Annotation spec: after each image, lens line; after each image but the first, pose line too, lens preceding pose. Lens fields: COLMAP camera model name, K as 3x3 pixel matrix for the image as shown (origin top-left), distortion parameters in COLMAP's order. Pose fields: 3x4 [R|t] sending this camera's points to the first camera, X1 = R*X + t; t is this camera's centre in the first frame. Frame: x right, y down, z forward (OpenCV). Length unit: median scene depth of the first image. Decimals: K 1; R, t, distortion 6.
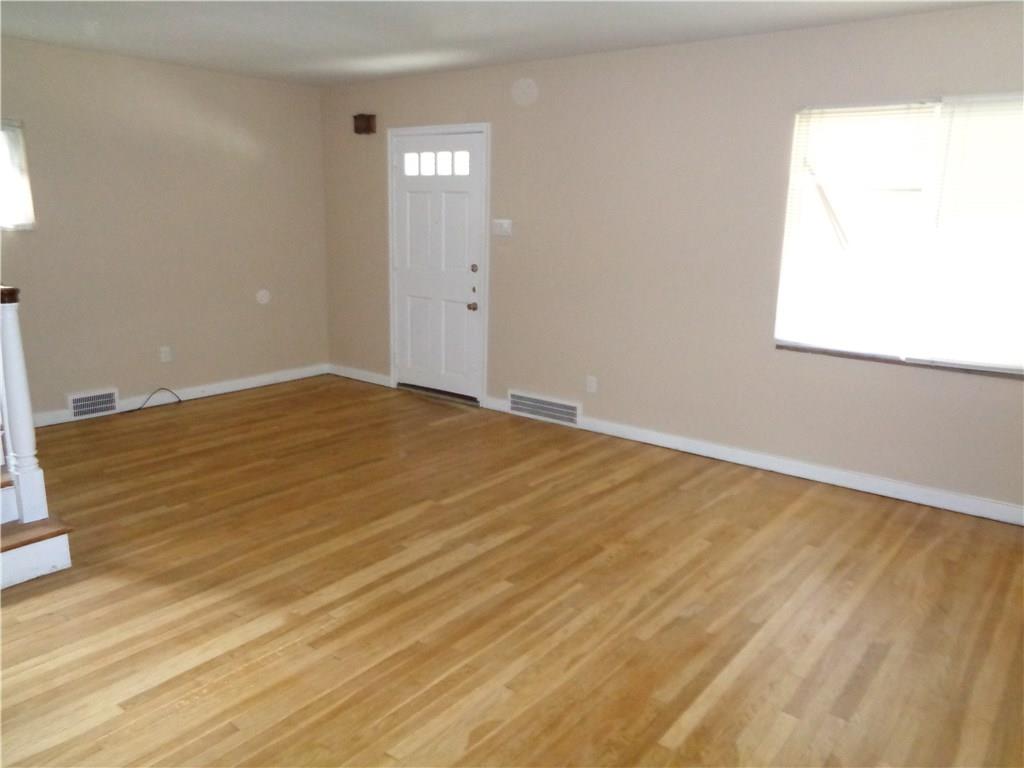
lens RADIAL K [[766.4, 0, 512.6], [0, 766.4, 384.8], [0, 0, 1]] dist [0.001862, 0.001481]
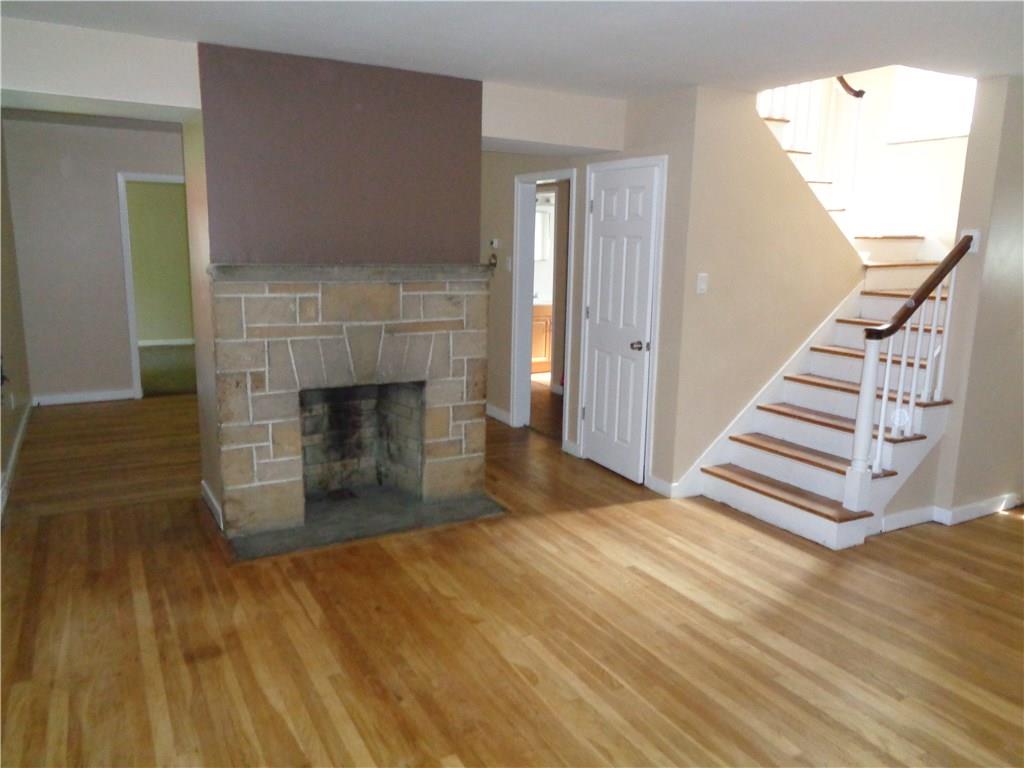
lens RADIAL K [[766.4, 0, 511.7], [0, 766.4, 386.4], [0, 0, 1]] dist [0.001862, 0.001481]
pose [[-0.391157, 0.140077, -0.909601, 0.825334], [-0.230965, 0.941778, 0.244354, -0.223034], [0.890871, 0.305667, -0.336030, 1.005569]]
